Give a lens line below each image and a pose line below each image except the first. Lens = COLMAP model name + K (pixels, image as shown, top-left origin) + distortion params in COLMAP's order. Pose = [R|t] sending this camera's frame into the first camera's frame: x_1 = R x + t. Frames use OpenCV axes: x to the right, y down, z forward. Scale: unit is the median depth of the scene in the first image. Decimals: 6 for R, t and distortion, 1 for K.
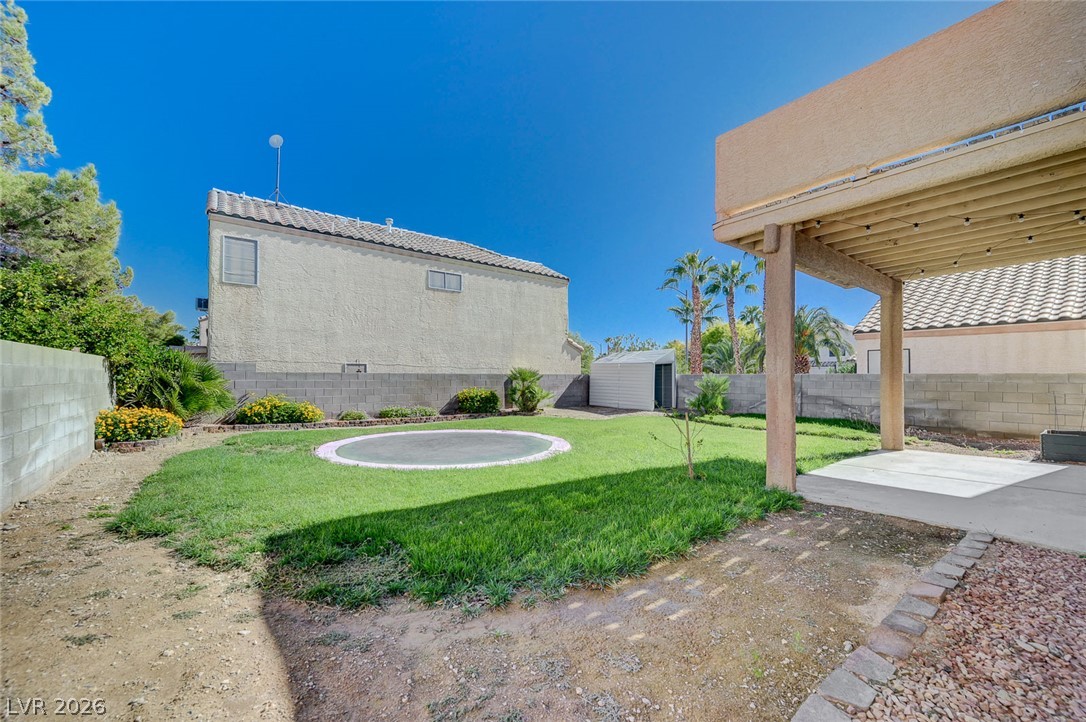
lens RADIAL K [[433.1, 0, 543.9], [0, 433.1, 371.8], [0, 0, 1]] dist [-0.001673, -0.000036]
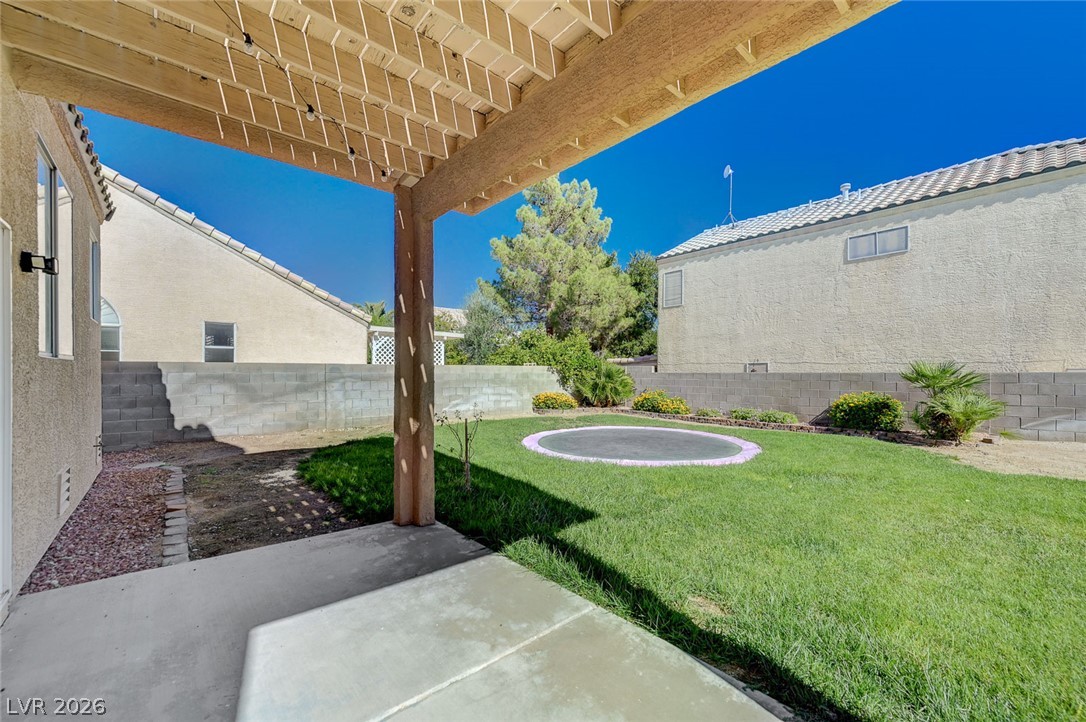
lens RADIAL K [[433.1, 0, 543.9], [0, 433.1, 371.8], [0, 0, 1]] dist [-0.001673, -0.000036]
pose [[0.056839, -0.005460, -0.998368, 0.516379], [0.010313, 0.999935, -0.004881, 0.001086], [0.998330, -0.010019, 0.056891, 0.454929]]
